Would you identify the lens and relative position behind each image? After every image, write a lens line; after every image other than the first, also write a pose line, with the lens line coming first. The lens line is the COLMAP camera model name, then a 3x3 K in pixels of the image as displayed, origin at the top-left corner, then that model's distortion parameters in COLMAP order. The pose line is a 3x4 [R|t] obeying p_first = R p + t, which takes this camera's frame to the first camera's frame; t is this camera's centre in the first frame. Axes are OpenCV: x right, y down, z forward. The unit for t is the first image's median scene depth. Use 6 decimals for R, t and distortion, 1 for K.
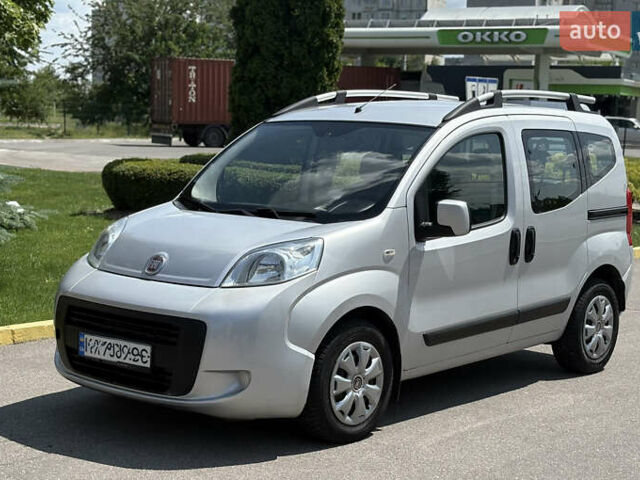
lens RADIAL K [[1192.2, 0, 337.1], [0, 1192.2, 237.6], [0, 0, 1]] dist [0.237777, -0.233306]
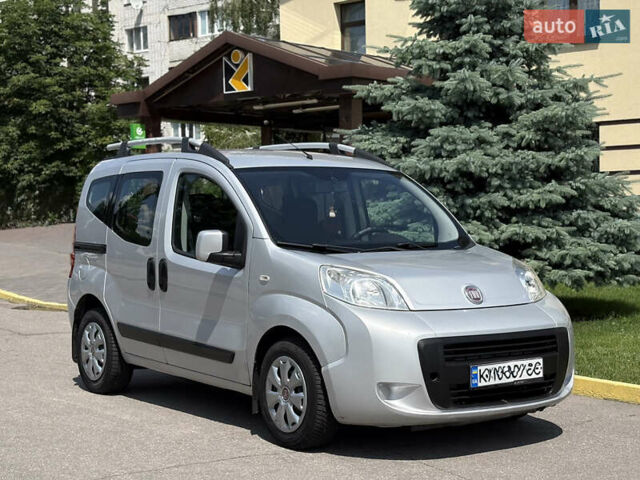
lens RADIAL K [[1277.6, 0, 320.0], [0, 1277.6, 240.0], [0, 0, 1]] dist [0.214220, -0.162975]
pose [[0.245655, -0.061866, 0.967381, -1.342122], [0.106329, 0.993659, 0.036546, -0.087040], [-0.963508, 0.093883, 0.250675, 0.847865]]
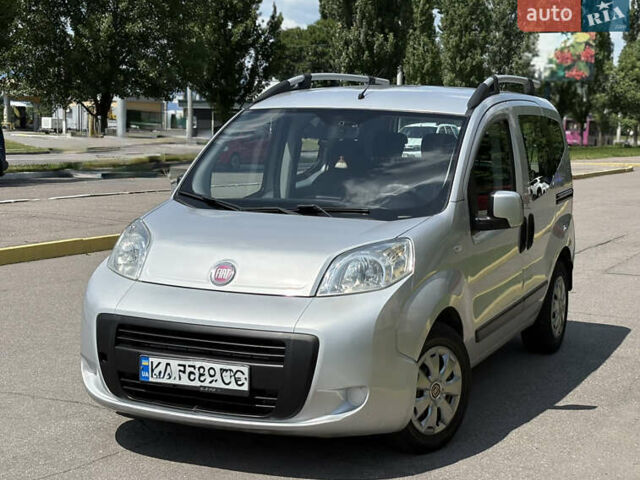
lens RADIAL K [[1192.2, 0, 337.1], [0, 1192.2, 237.6], [0, 0, 1]] dist [0.237777, -0.233306]
pose [[0.953583, -0.039245, 0.298563, -0.340385], [0.030997, 0.998997, 0.032314, -0.031463], [-0.299532, -0.021560, 0.953843, 0.124403]]
